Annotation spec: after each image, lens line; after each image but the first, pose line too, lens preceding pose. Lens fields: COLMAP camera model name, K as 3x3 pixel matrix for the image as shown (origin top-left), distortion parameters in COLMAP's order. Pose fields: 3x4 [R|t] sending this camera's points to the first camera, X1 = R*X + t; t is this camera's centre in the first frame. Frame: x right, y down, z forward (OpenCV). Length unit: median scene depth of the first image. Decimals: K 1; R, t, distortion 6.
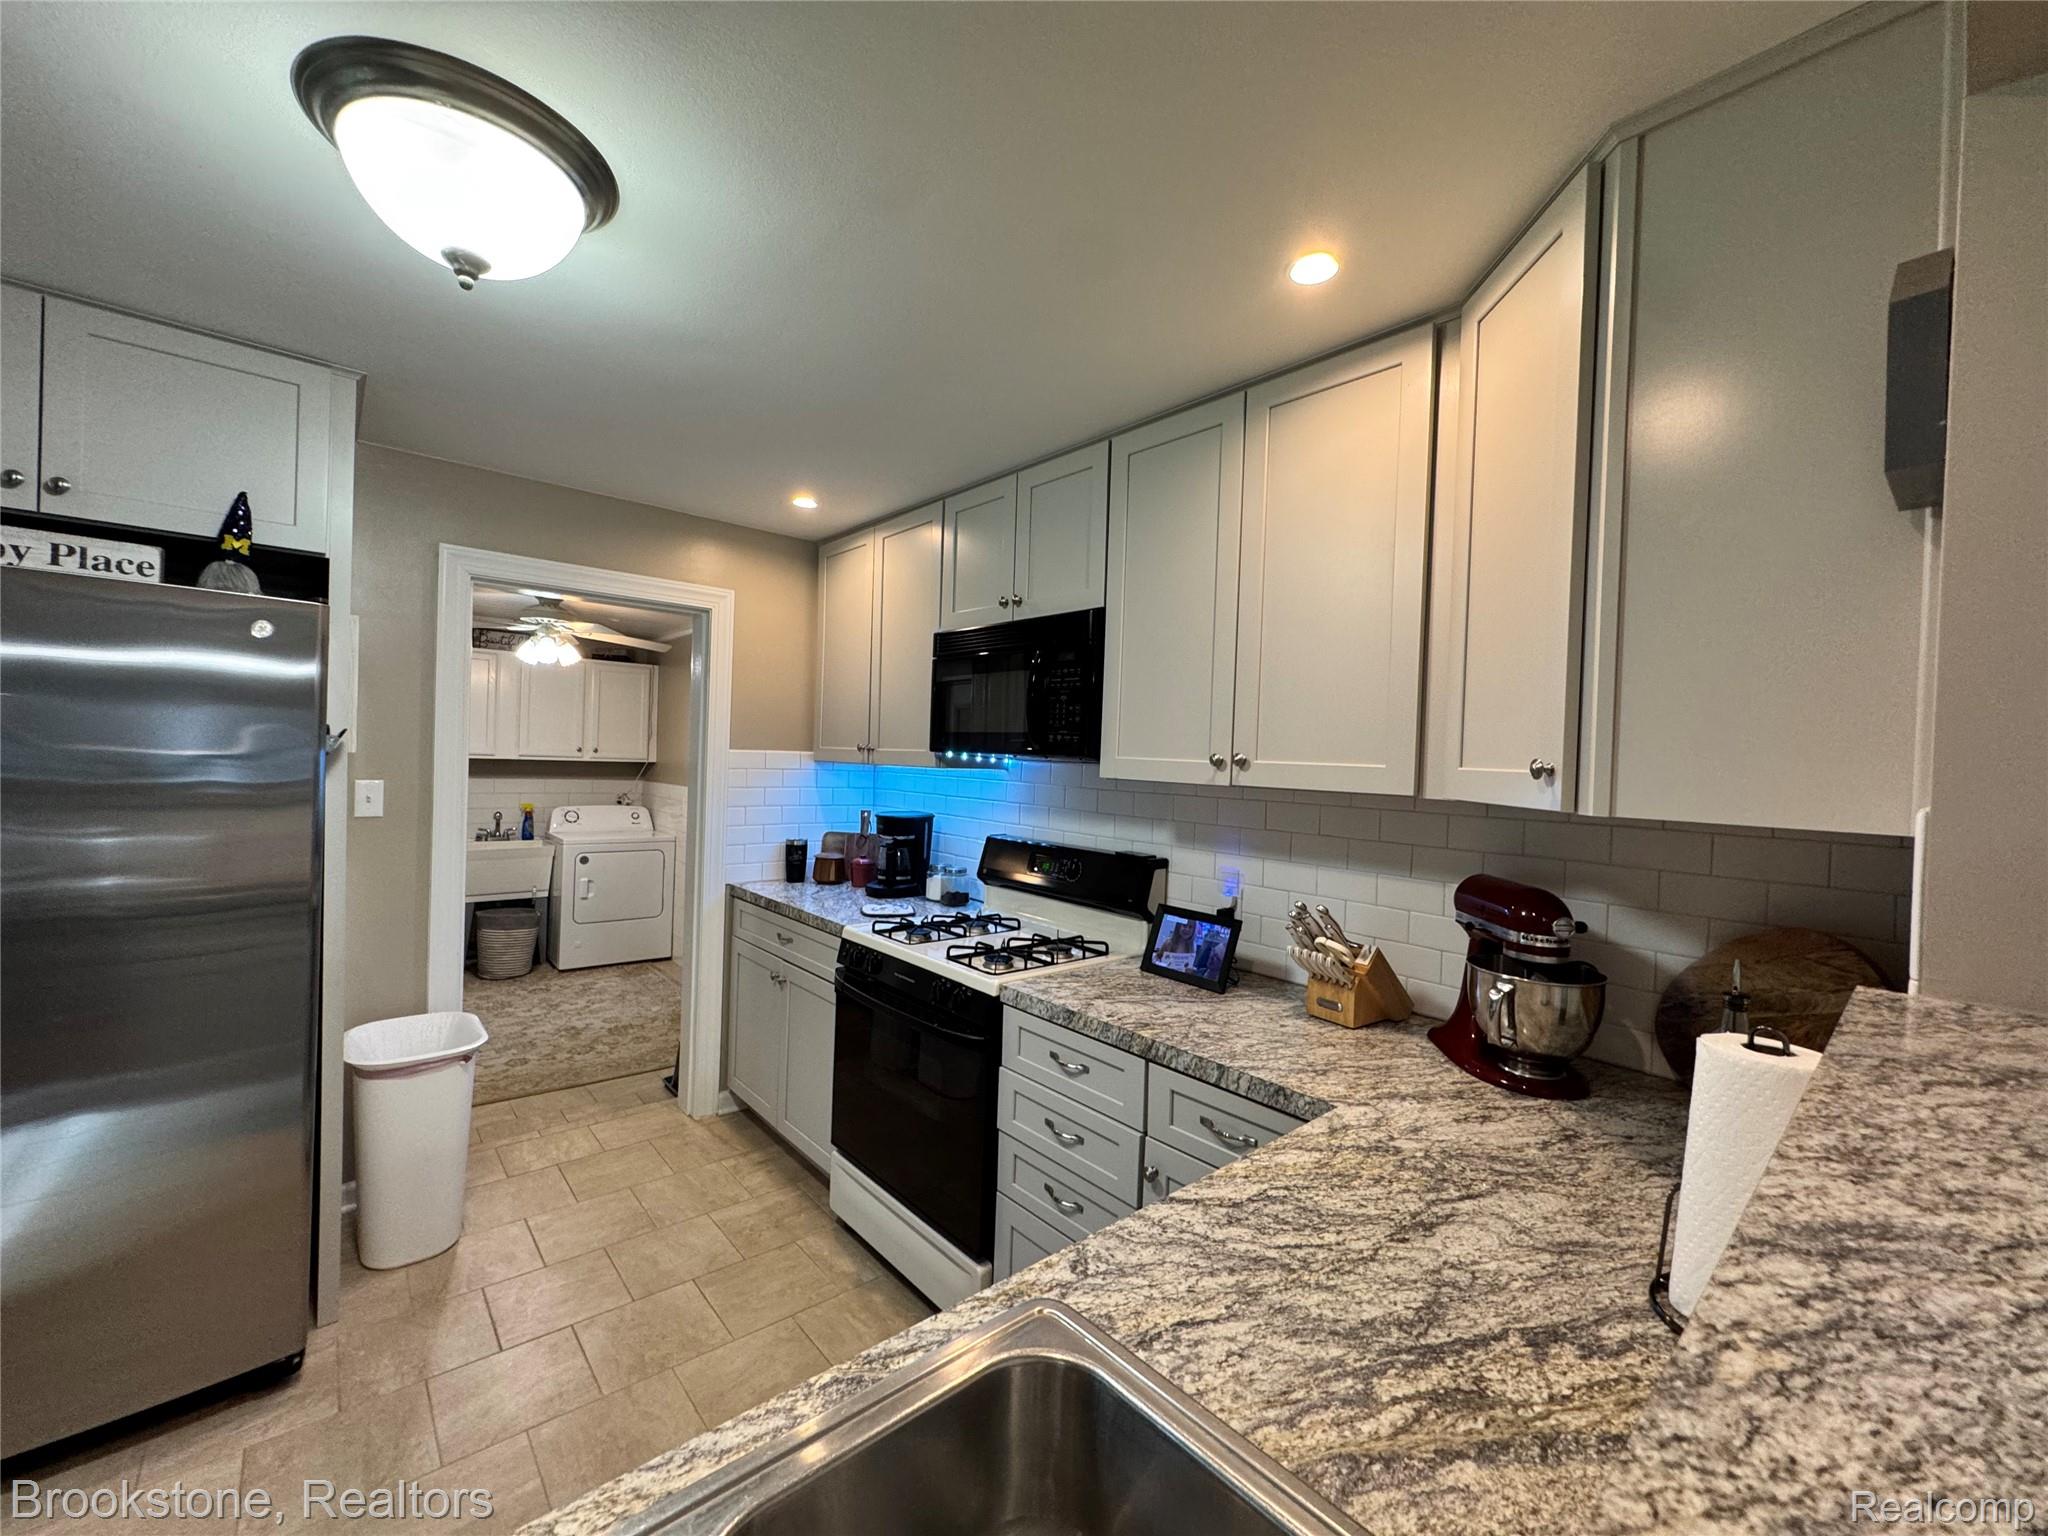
lens RADIAL K [[817.7, 0, 1026.0], [0, 817.7, 766.0], [0, 0, 1]] dist [-0.002419, 0.000207]
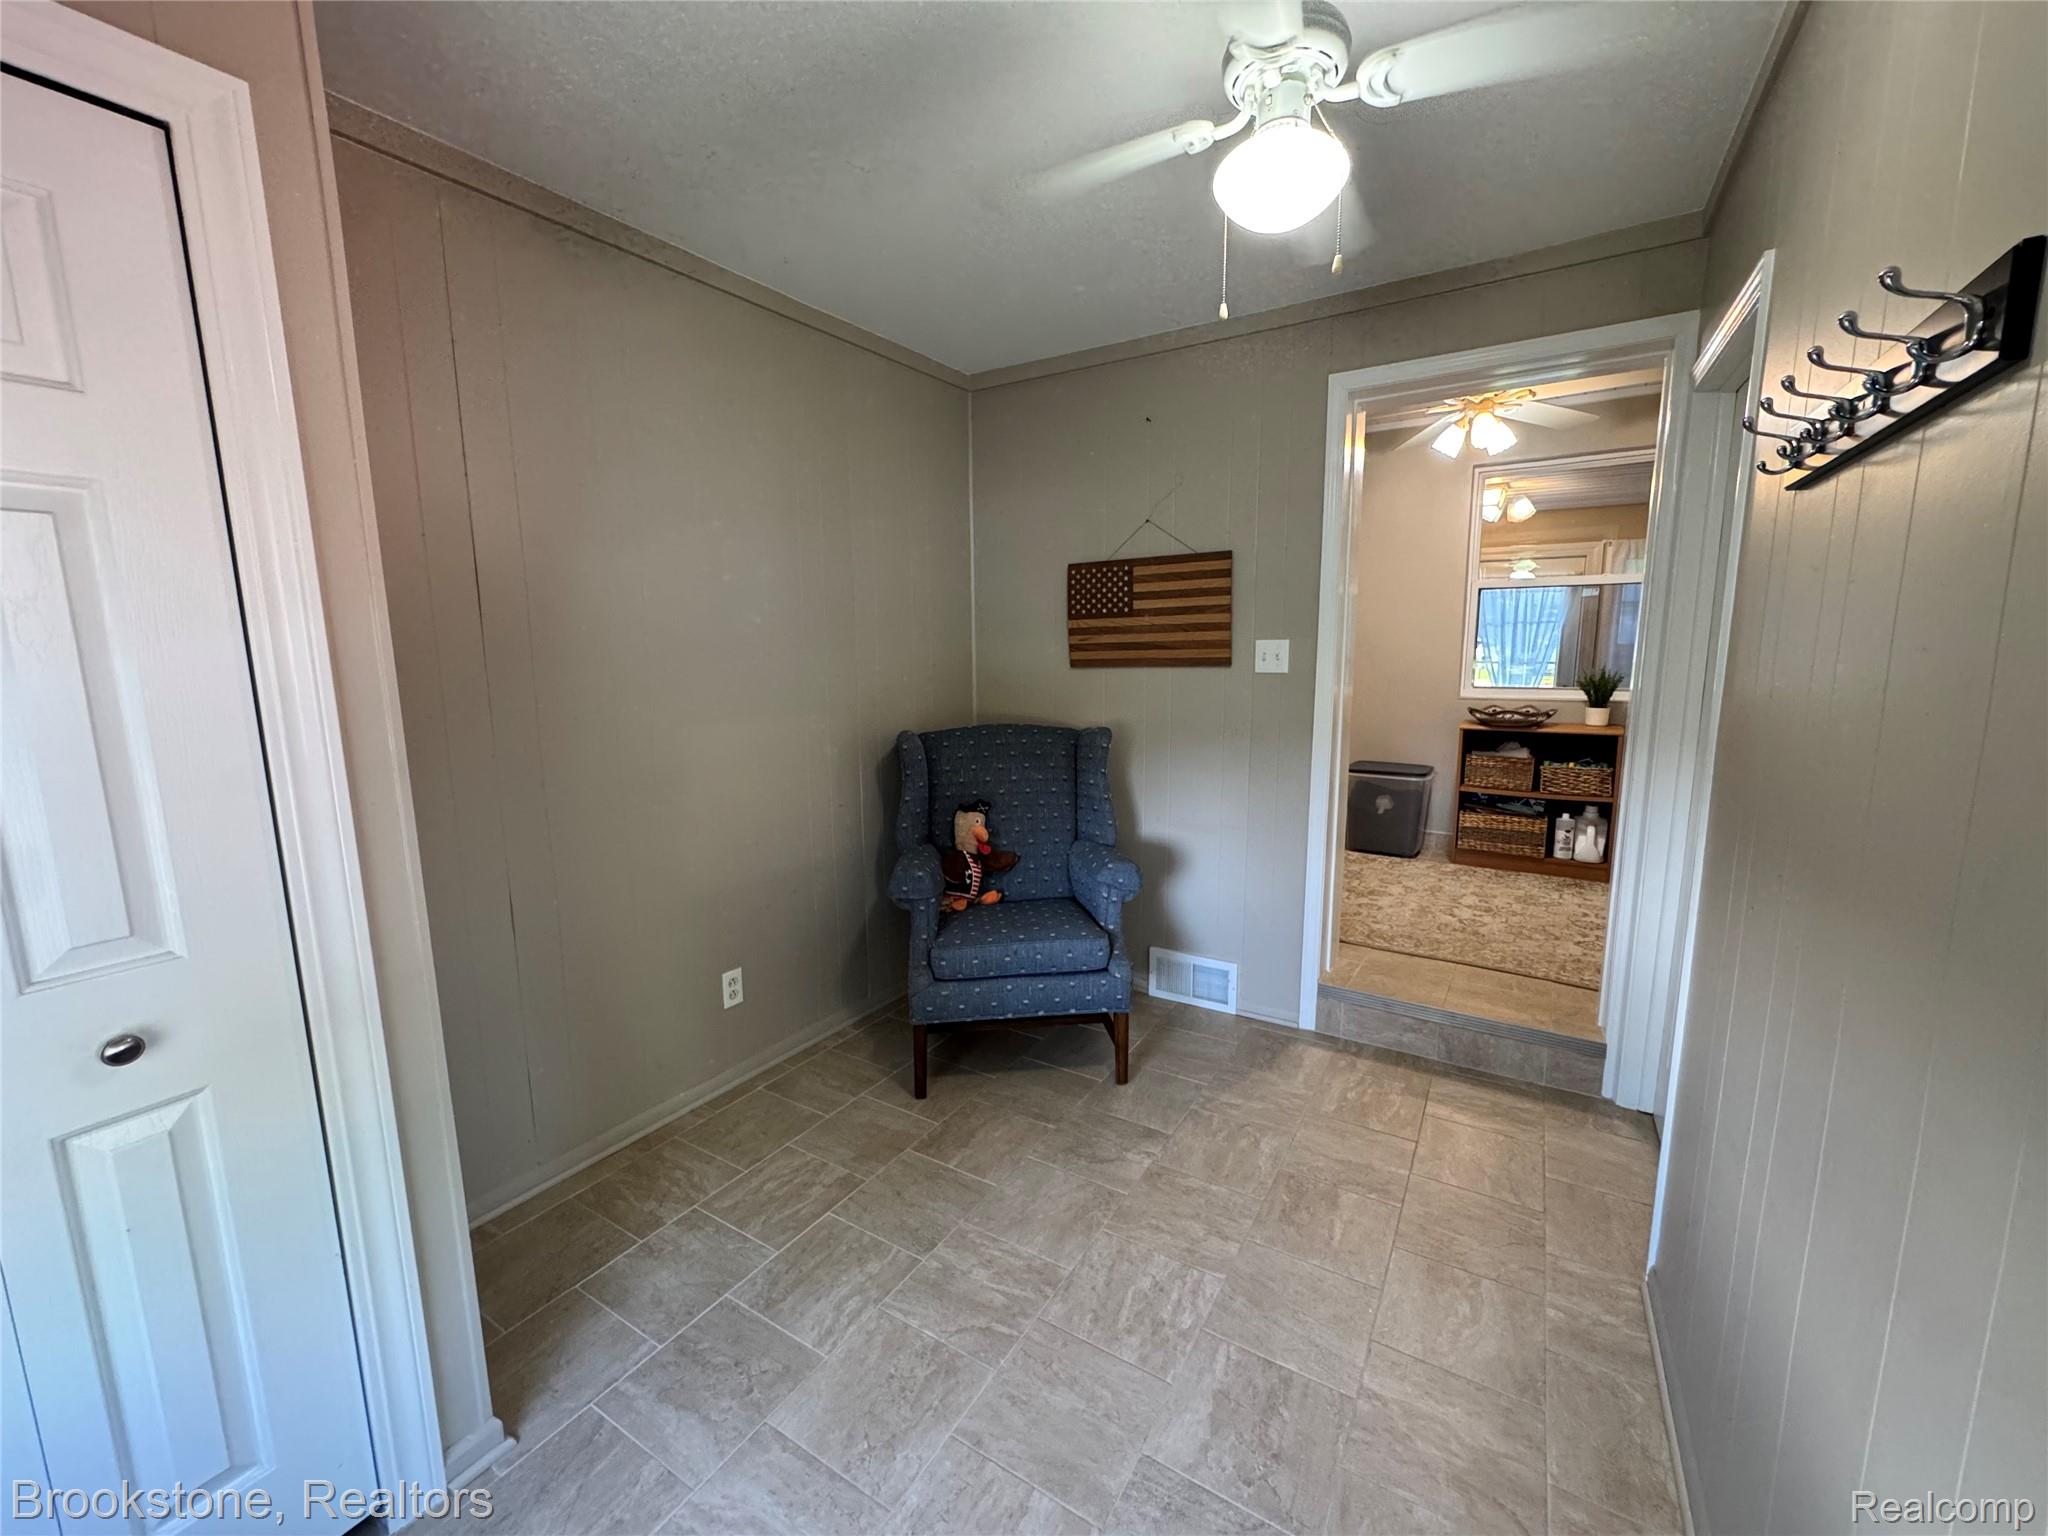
lens RADIAL K [[817.7, 0, 1025.9], [0, 817.7, 767.4], [0, 0, 1]] dist [-0.002419, 0.000207]
pose [[-0.959147, 0.020217, -0.282184, 0.089161], [-0.024127, 0.987964, 0.152792, 0.111543], [0.281877, 0.153358, -0.947115, 3.130136]]
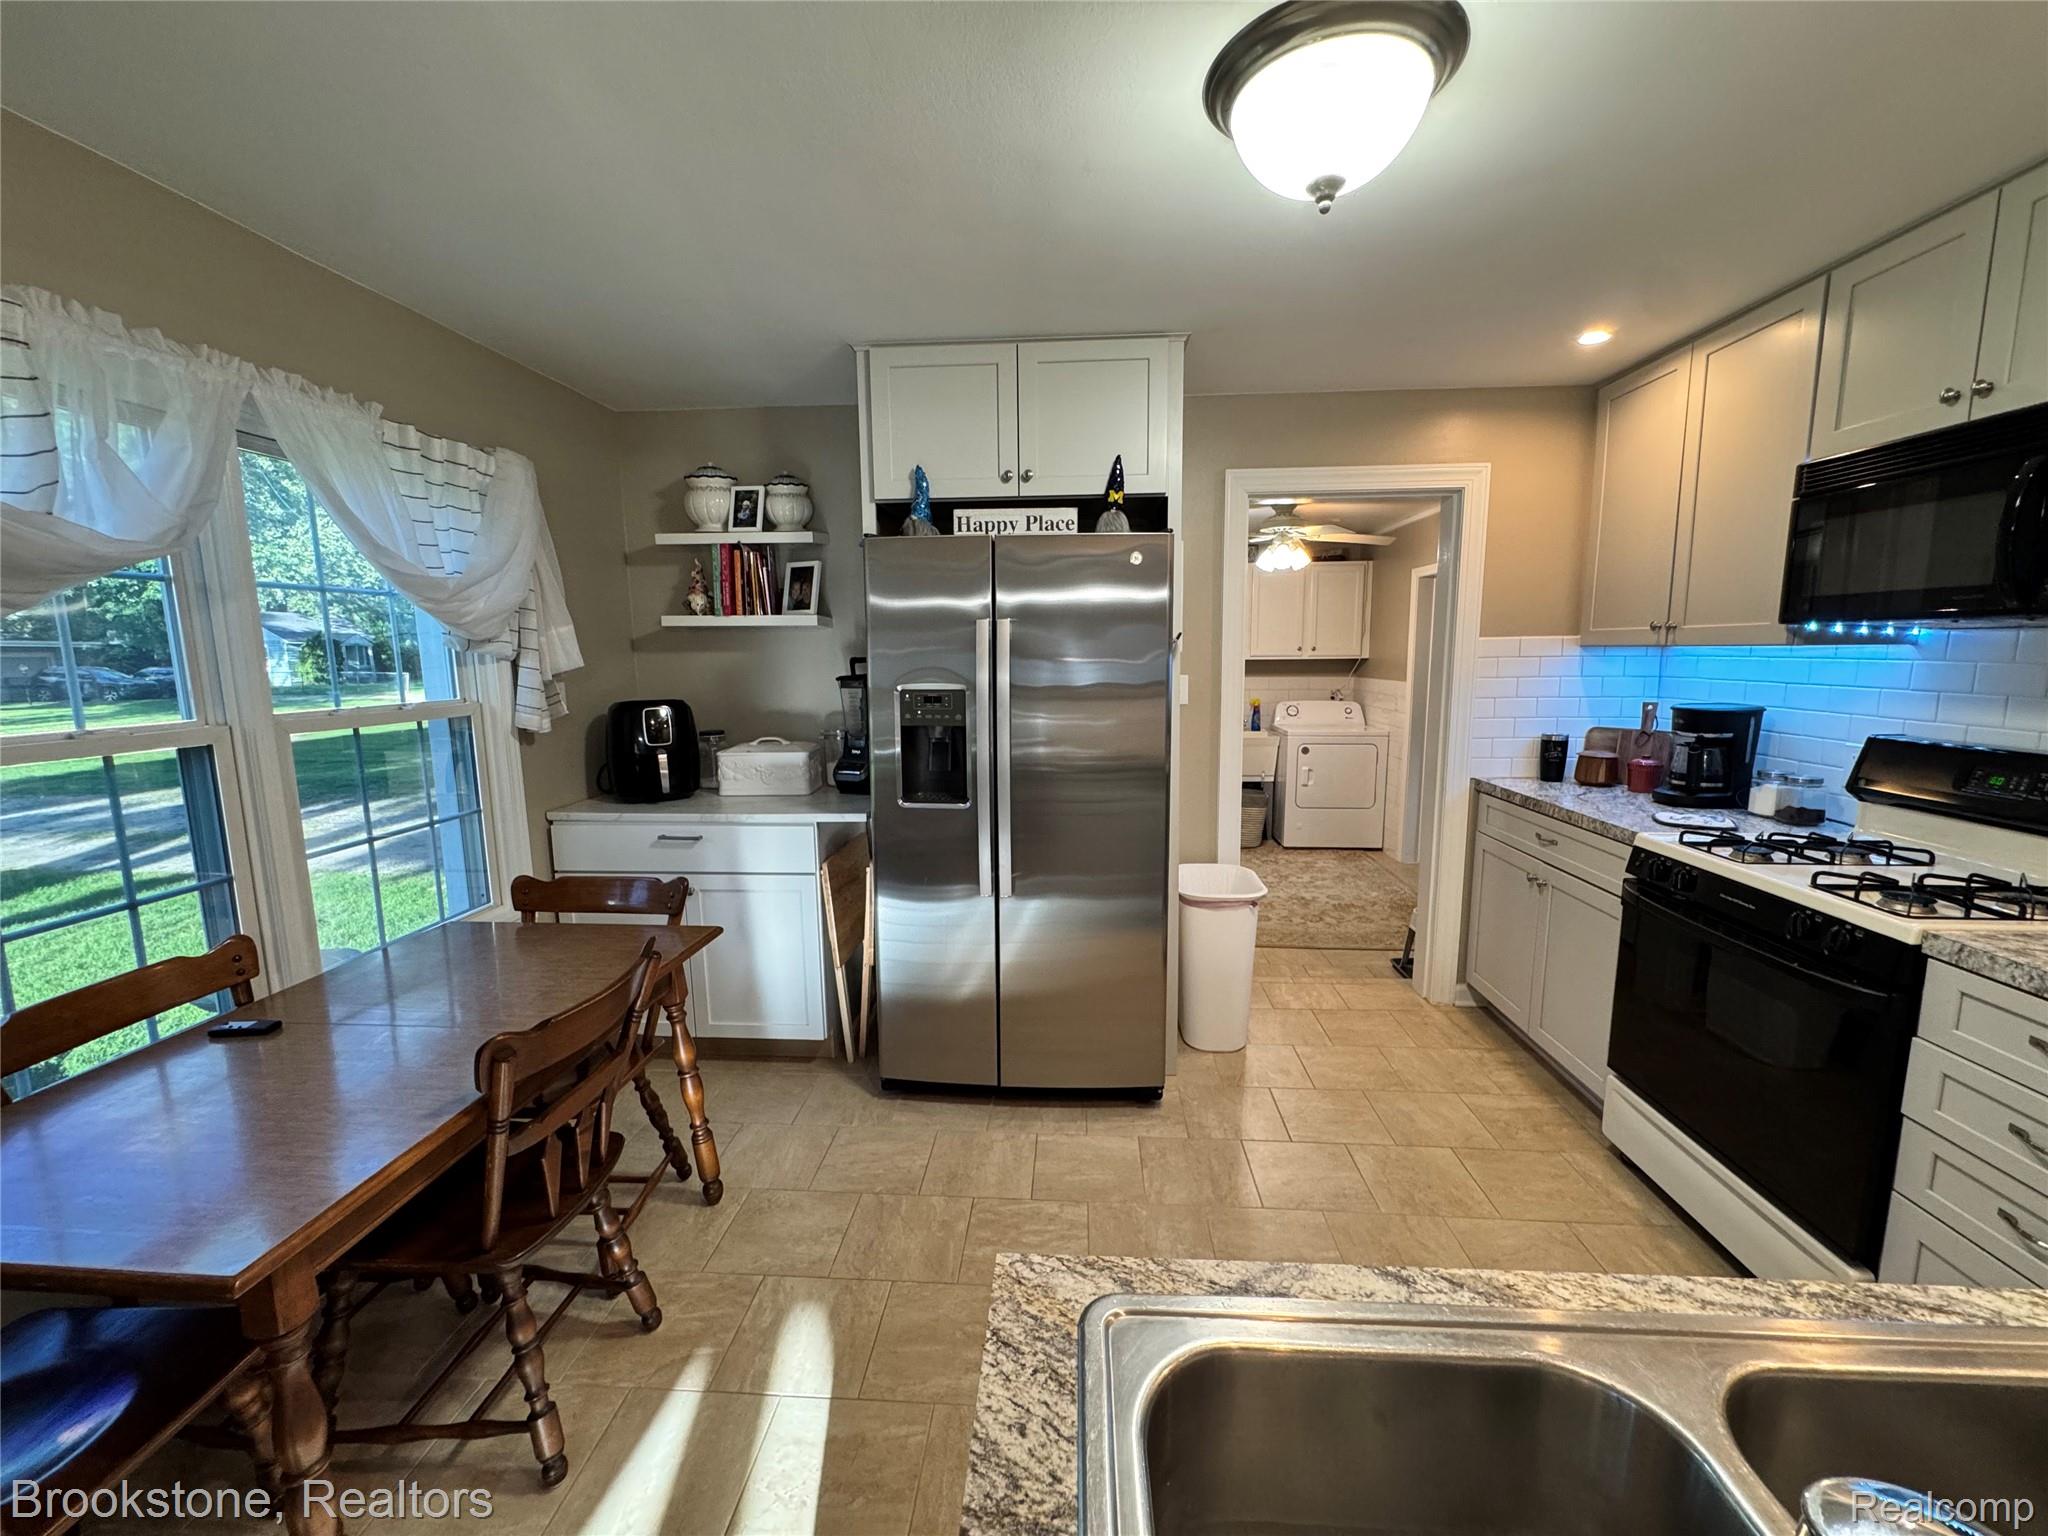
lens RADIAL K [[817.7, 0, 1027.7], [0, 817.7, 765.8], [0, 0, 1]] dist [-0.002419, 0.000207]
pose [[0.706987, 0.057585, -0.704878, -0.075595], [0.028955, 0.993487, 0.110205, 0.010955], [0.706633, -0.098324, 0.700715, -0.062650]]
